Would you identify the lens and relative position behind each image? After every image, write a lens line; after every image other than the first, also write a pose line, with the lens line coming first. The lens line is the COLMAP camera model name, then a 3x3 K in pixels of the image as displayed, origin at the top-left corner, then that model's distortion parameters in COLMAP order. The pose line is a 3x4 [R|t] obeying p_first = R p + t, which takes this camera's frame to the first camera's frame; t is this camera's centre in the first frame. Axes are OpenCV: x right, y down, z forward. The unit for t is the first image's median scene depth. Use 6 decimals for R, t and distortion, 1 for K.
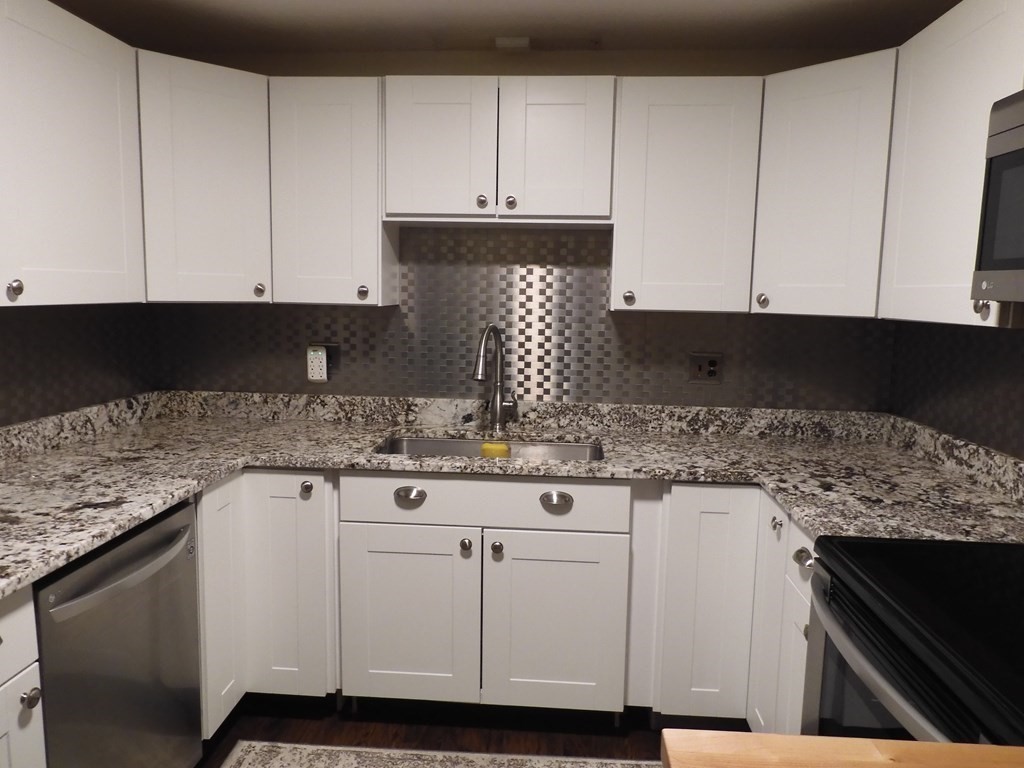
lens RADIAL K [[729.8, 0, 512.9], [0, 729.8, 384.2], [0, 0, 1]] dist [-0.004950, 0.001591]
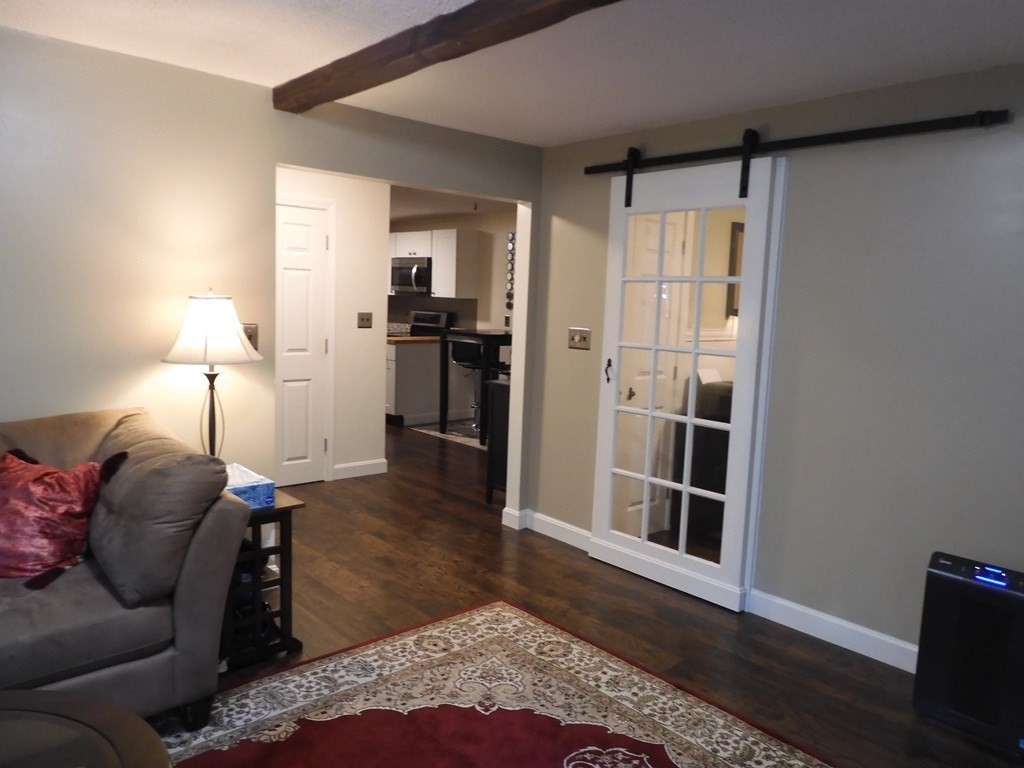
lens RADIAL K [[729.8, 0, 509.4], [0, 729.8, 384.1], [0, 0, 1]] dist [-0.004950, 0.001591]
pose [[0.695318, -0.083493, 0.713836, -1.899419], [0.068812, 0.996400, 0.049516, 0.263939], [-0.715401, 0.014691, 0.698560, -2.421041]]
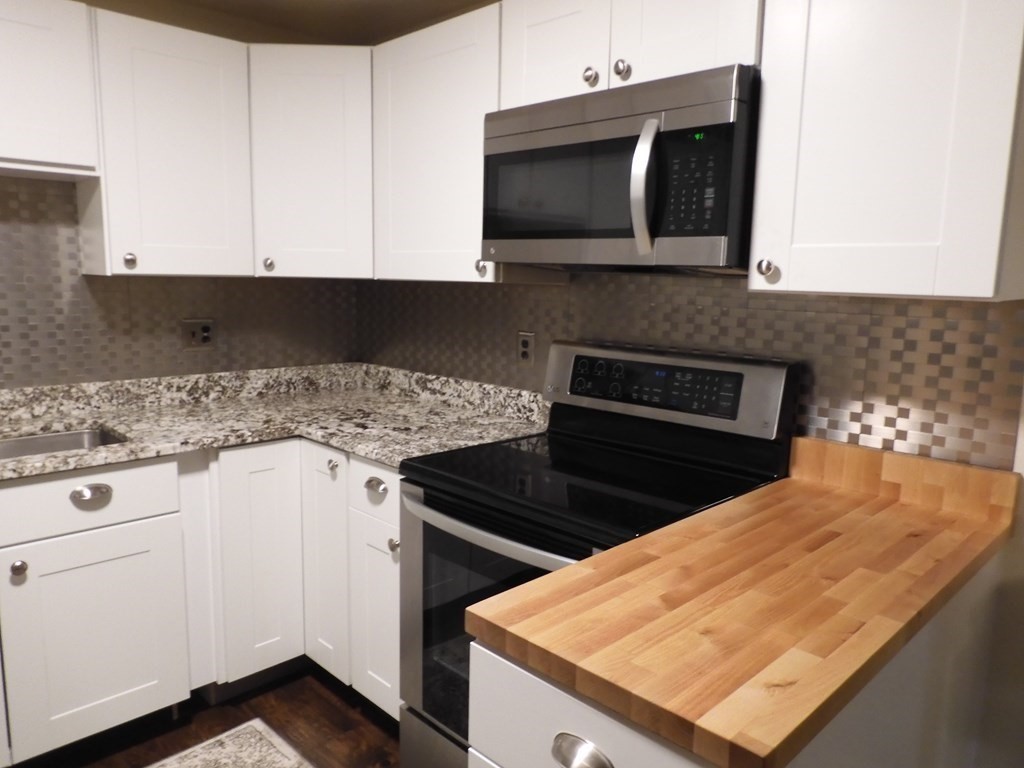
lens RADIAL K [[729.8, 0, 509.8], [0, 729.8, 385.0], [0, 0, 1]] dist [-0.004950, 0.001591]
pose [[0.660891, -0.117818, 0.741176, -0.224782], [0.086817, 0.992972, 0.080431, 0.003223], [-0.745444, 0.011191, 0.666475, 0.046806]]
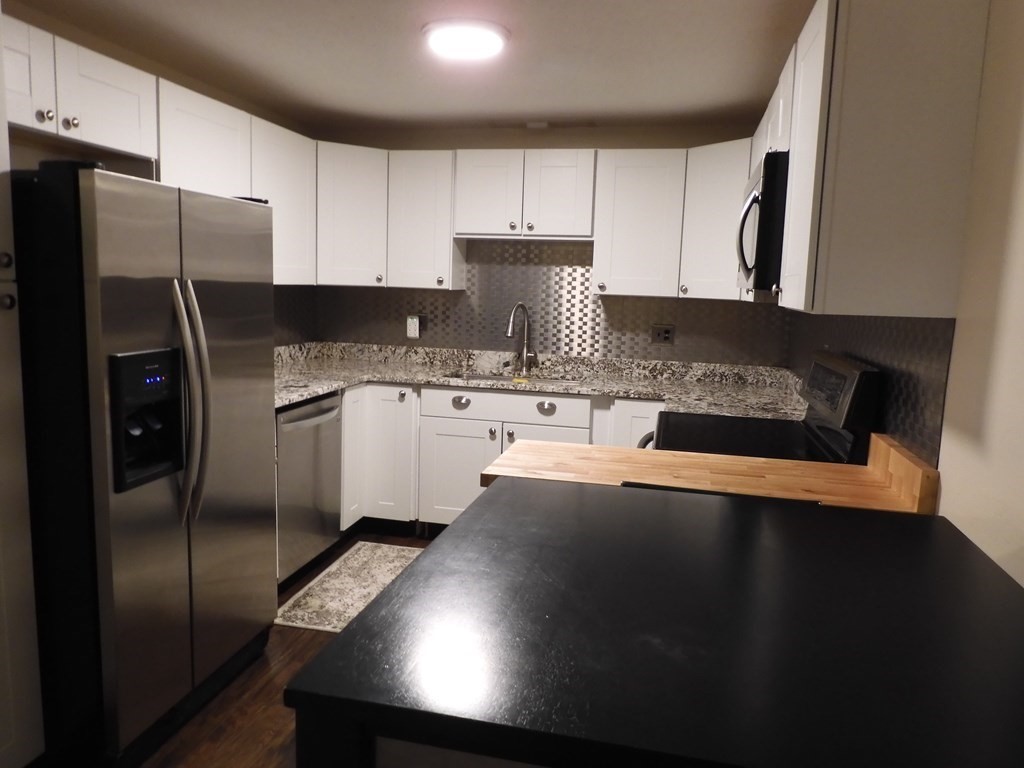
lens RADIAL K [[729.8, 0, 514.0], [0, 729.8, 381.5], [0, 0, 1]] dist [-0.004950, 0.001591]
pose [[0.988873, 0.033756, -0.144881, 0.213511], [-0.033418, 0.999430, 0.004766, 0.090154], [0.144960, 0.000128, 0.989438, -0.625336]]
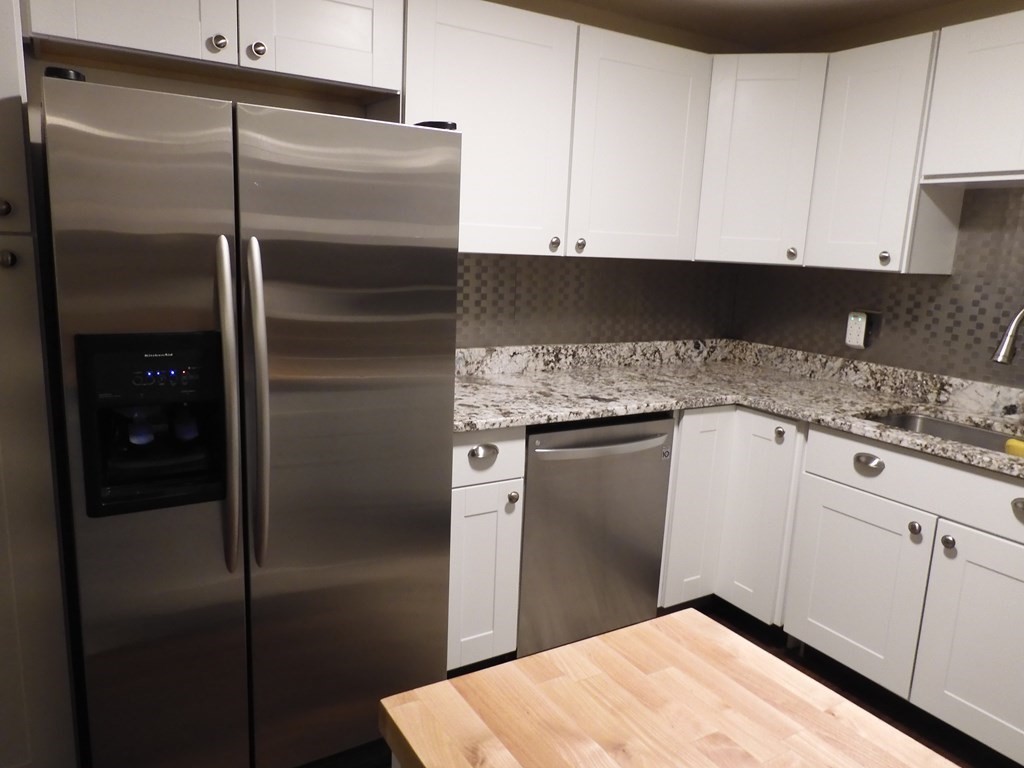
lens RADIAL K [[729.8, 0, 513.1], [0, 729.8, 382.1], [0, 0, 1]] dist [-0.004950, 0.001591]
pose [[0.576785, 0.158318, -0.801408, 0.340199], [-0.137153, 0.985882, 0.096050, 0.015034], [0.805300, 0.054515, 0.590355, 0.020919]]
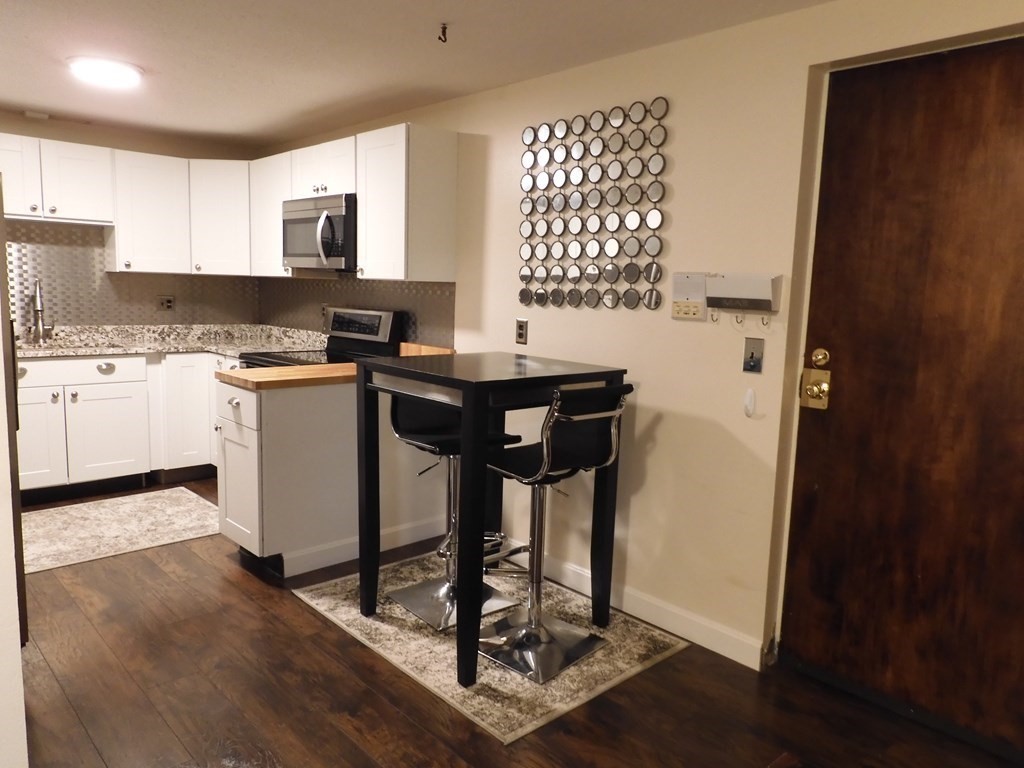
lens RADIAL K [[729.8, 0, 506.1], [0, 729.8, 385.2], [0, 0, 1]] dist [-0.004950, 0.001591]
pose [[0.688469, -0.094248, 0.719116, -0.579294], [0.071846, 0.995506, 0.061688, 0.153969], [-0.721699, 0.009195, 0.692146, -1.070511]]
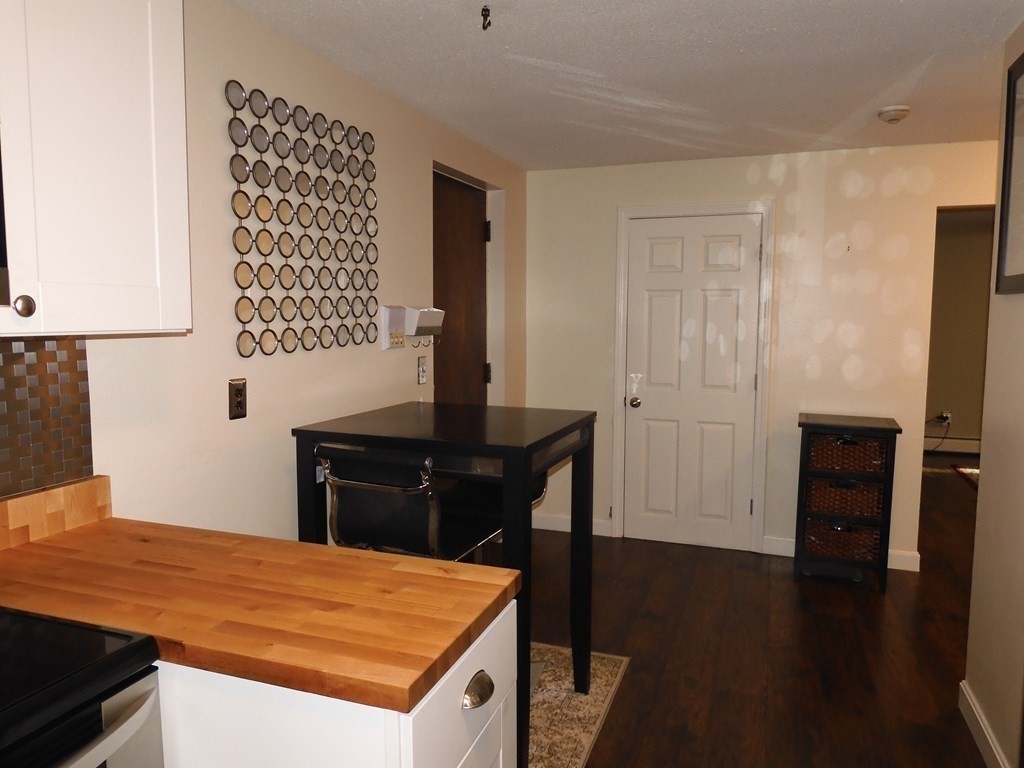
lens RADIAL K [[729.8, 0, 519.3], [0, 729.8, 384.4], [0, 0, 1]] dist [-0.004950, 0.001591]
pose [[-0.961884, -0.047478, 0.269304, -0.089989], [0.015757, 0.973553, 0.227918, -0.086393], [-0.273003, 0.223474, -0.935697, 0.697718]]
